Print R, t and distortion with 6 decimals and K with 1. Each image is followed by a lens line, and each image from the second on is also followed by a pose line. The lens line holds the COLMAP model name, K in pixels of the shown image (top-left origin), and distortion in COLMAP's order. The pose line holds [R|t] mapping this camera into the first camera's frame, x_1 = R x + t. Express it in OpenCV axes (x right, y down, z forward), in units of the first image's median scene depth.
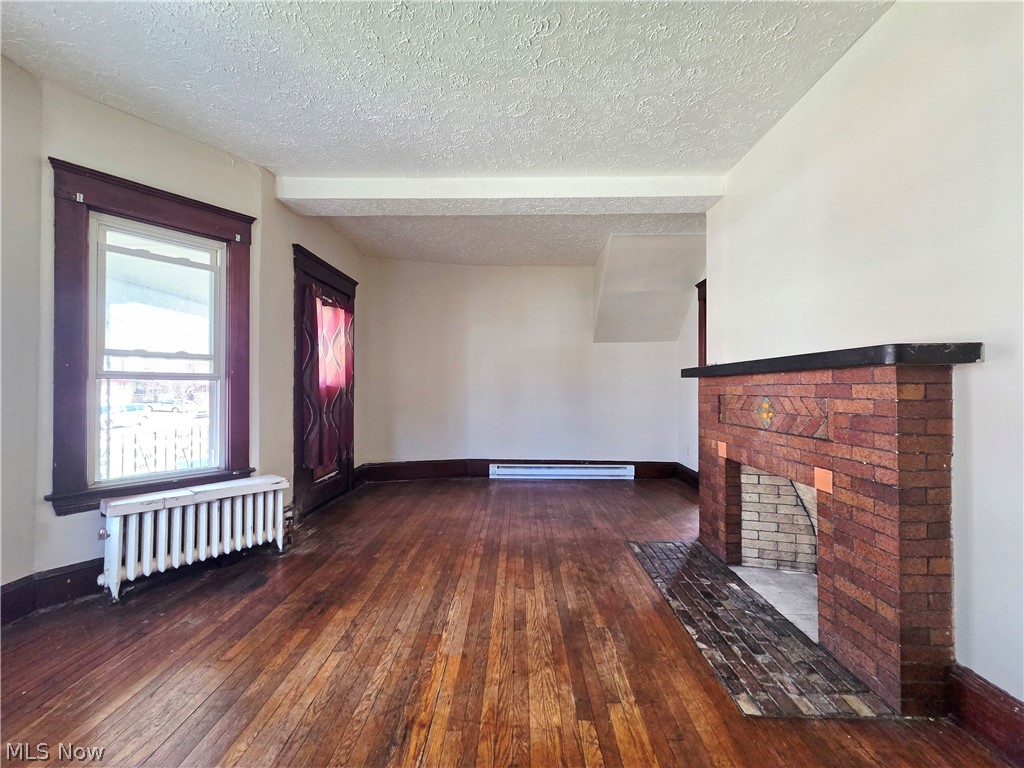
lens RADIAL K [[419.3, 0, 514.1], [0, 419.3, 383.6], [0, 0, 1]] dist [0.002355, -0.000145]
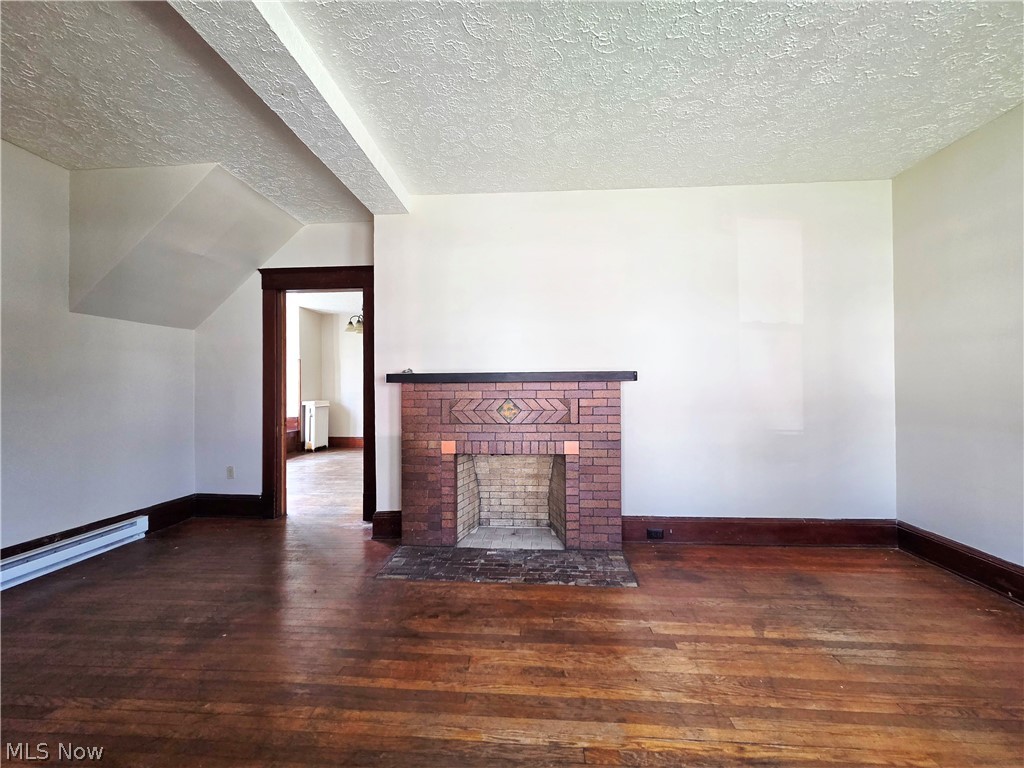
lens RADIAL K [[419.3, 0, 514.1], [0, 419.3, 383.6], [0, 0, 1]] dist [0.002355, -0.000145]
pose [[0.049603, 0.010054, 0.998718, -0.755895], [-0.003401, 0.999945, -0.009897, -0.005743], [-0.998763, -0.002906, 0.049635, 0.919960]]
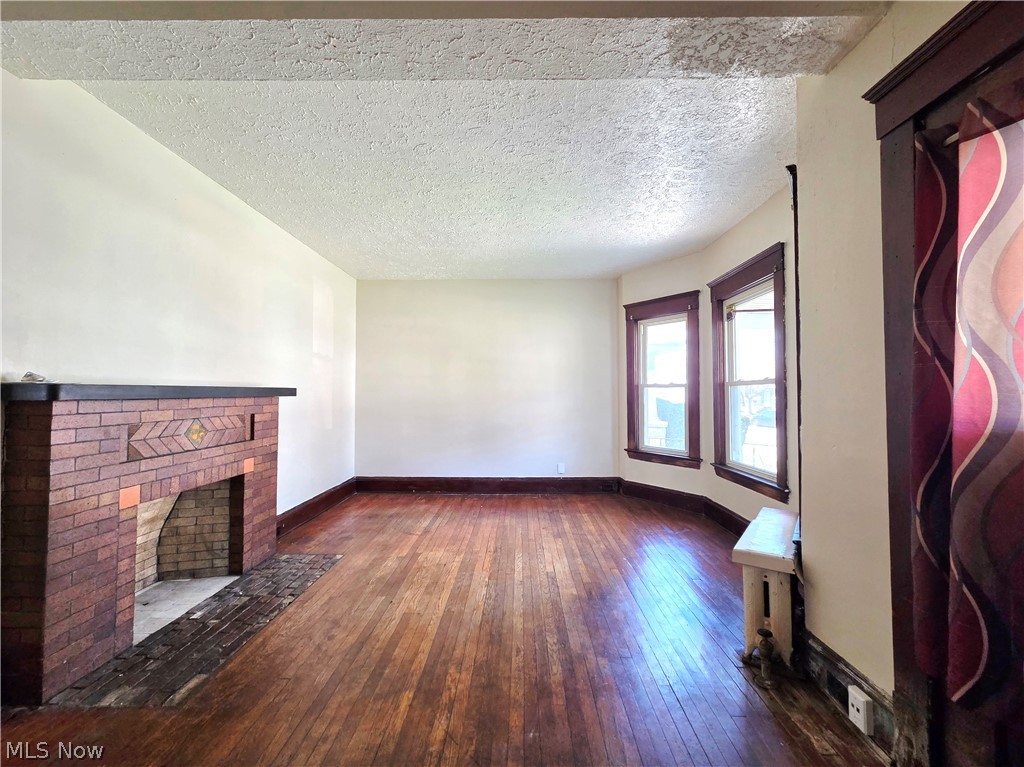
lens RADIAL K [[419.3, 0, 514.1], [0, 419.3, 383.1], [0, 0, 1]] dist [0.002355, -0.000145]
pose [[-0.999994, -0.001771, 0.003120, -0.224368], [-0.001875, 0.999435, -0.033547, -0.026057], [-0.003059, -0.033553, -0.999432, 2.097885]]
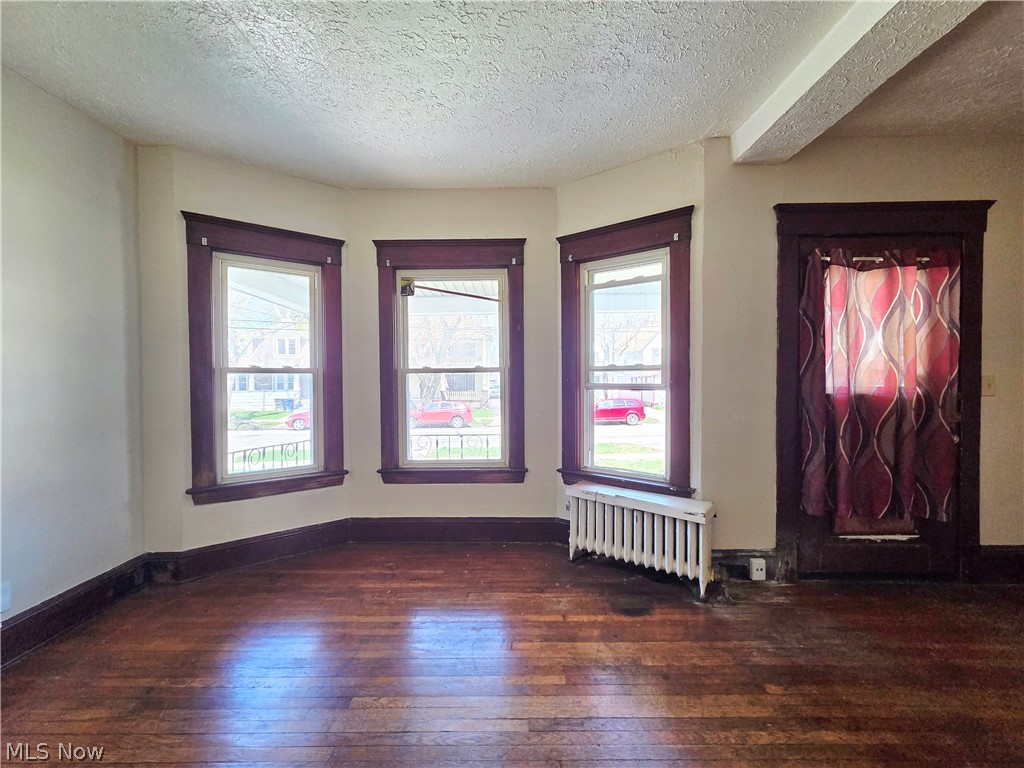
lens RADIAL K [[419.3, 0, 514.1], [0, 419.3, 383.6], [0, 0, 1]] dist [0.002355, -0.000145]
pose [[-0.003899, 0.016819, -0.999851, 0.334715], [0.015732, 0.999736, 0.016756, -0.054383], [0.999869, -0.015664, -0.004163, 0.784177]]
